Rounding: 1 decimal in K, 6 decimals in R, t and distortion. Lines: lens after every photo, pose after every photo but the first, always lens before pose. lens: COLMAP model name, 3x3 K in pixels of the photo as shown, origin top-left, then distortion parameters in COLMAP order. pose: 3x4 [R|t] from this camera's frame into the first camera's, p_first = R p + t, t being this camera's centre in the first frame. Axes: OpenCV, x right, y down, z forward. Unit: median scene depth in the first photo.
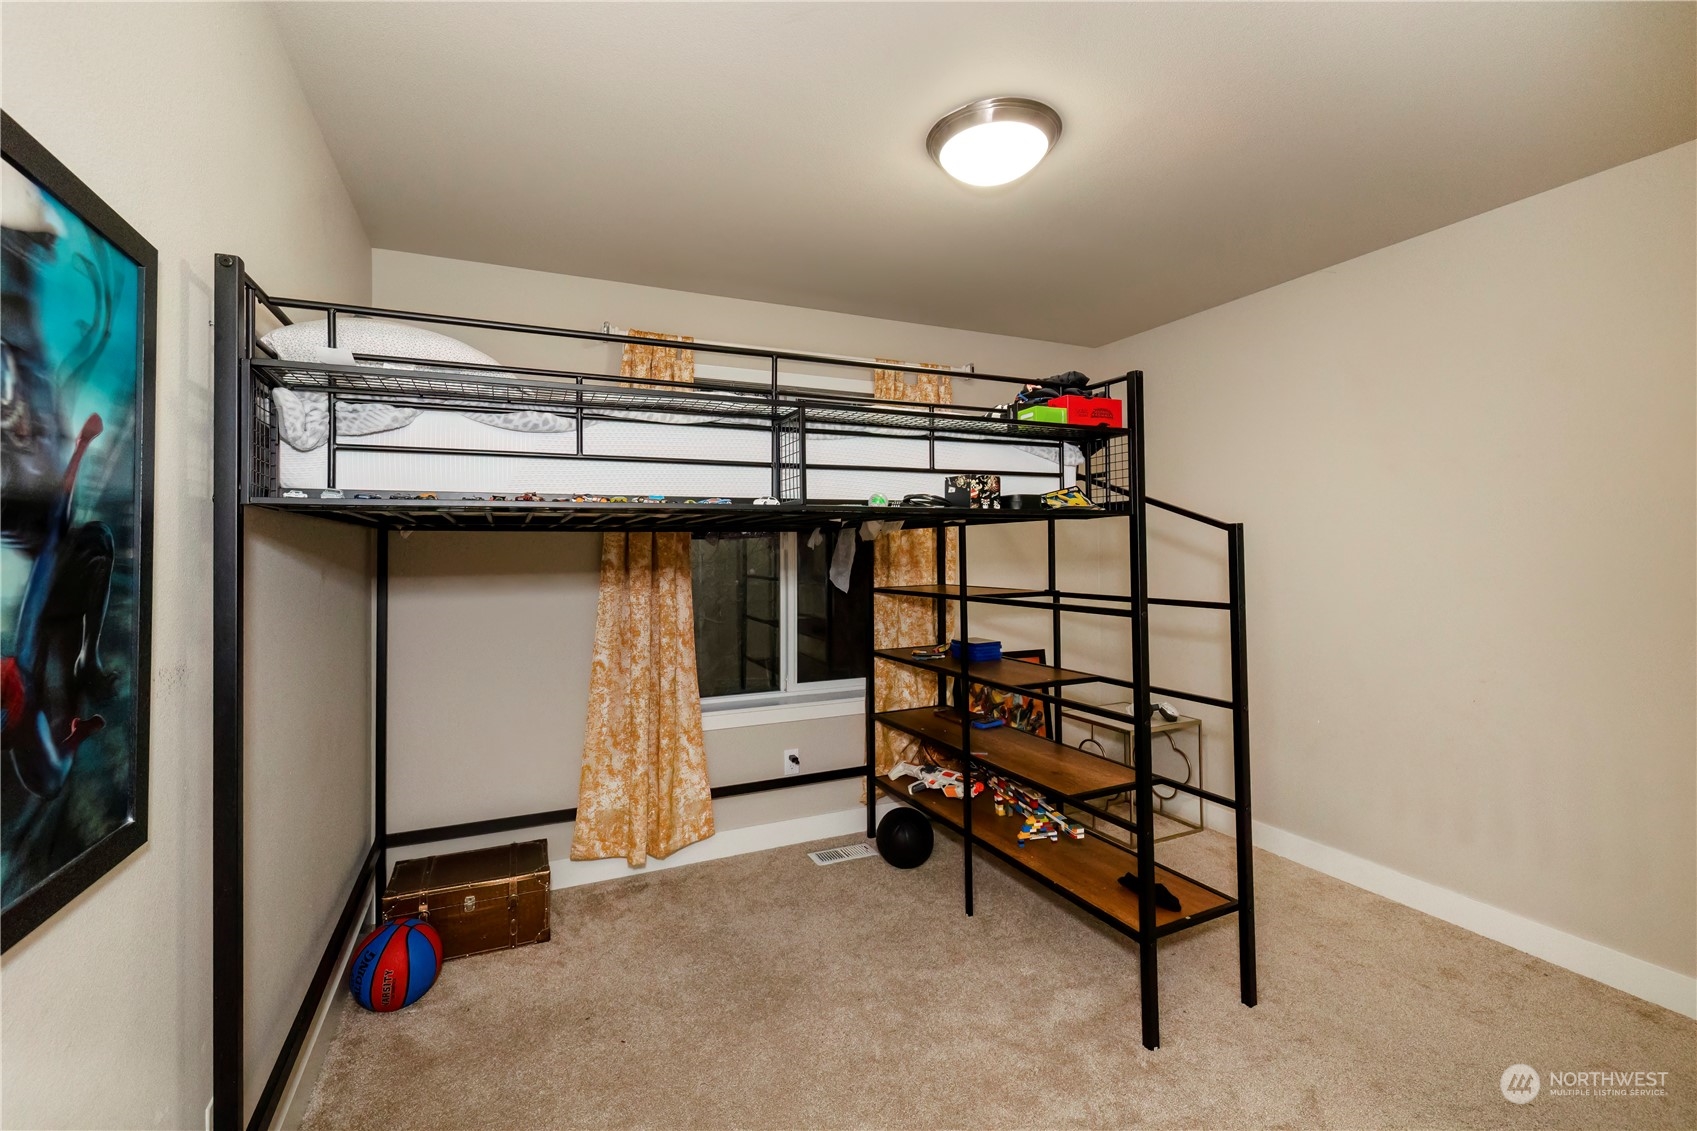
lens RADIAL K [[720.4, 0, 842.1], [0, 720.4, 539.3], [0, 0, 1]] dist [-0.000911, -0.000202]
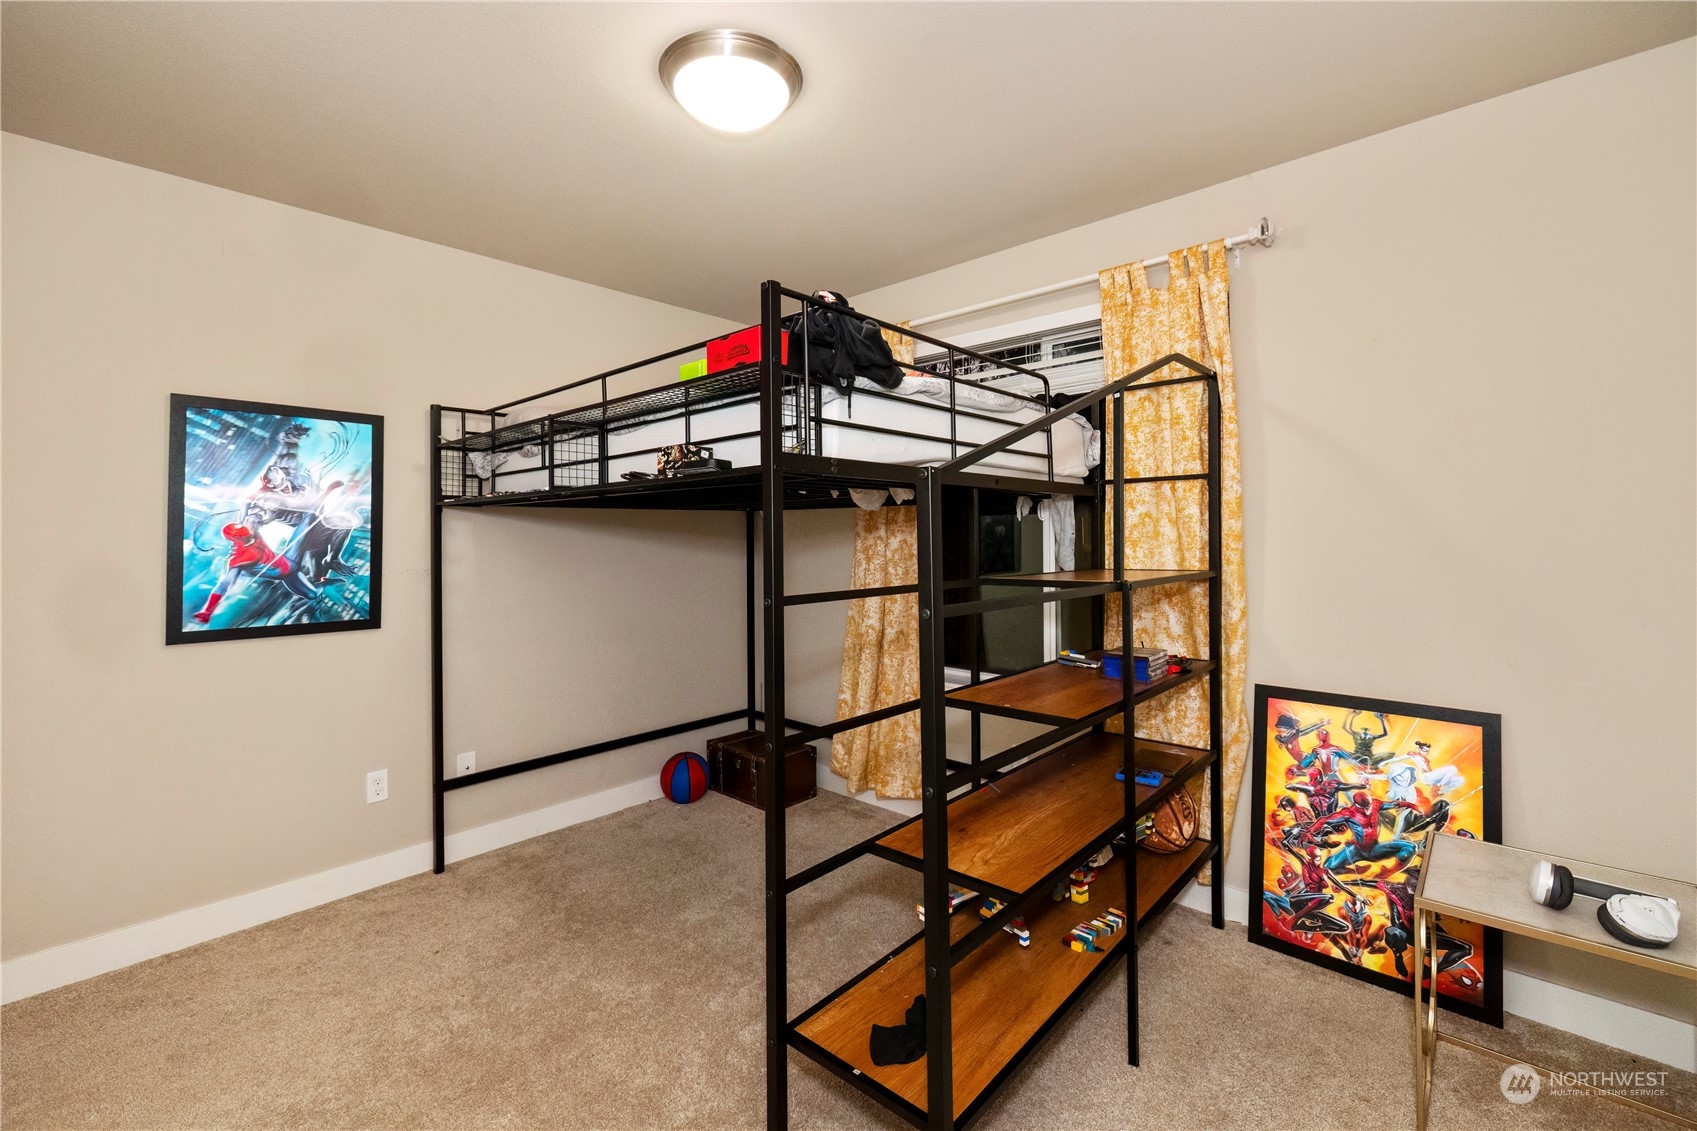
lens RADIAL K [[720.4, 0, 842.1], [0, 720.4, 539.3], [0, 0, 1]] dist [-0.000911, -0.000202]
pose [[0.388428, 0.007782, -0.921446, 1.223602], [0.014963, 0.999779, 0.014751, 0.030200], [0.921357, -0.019517, 0.388226, 0.831429]]
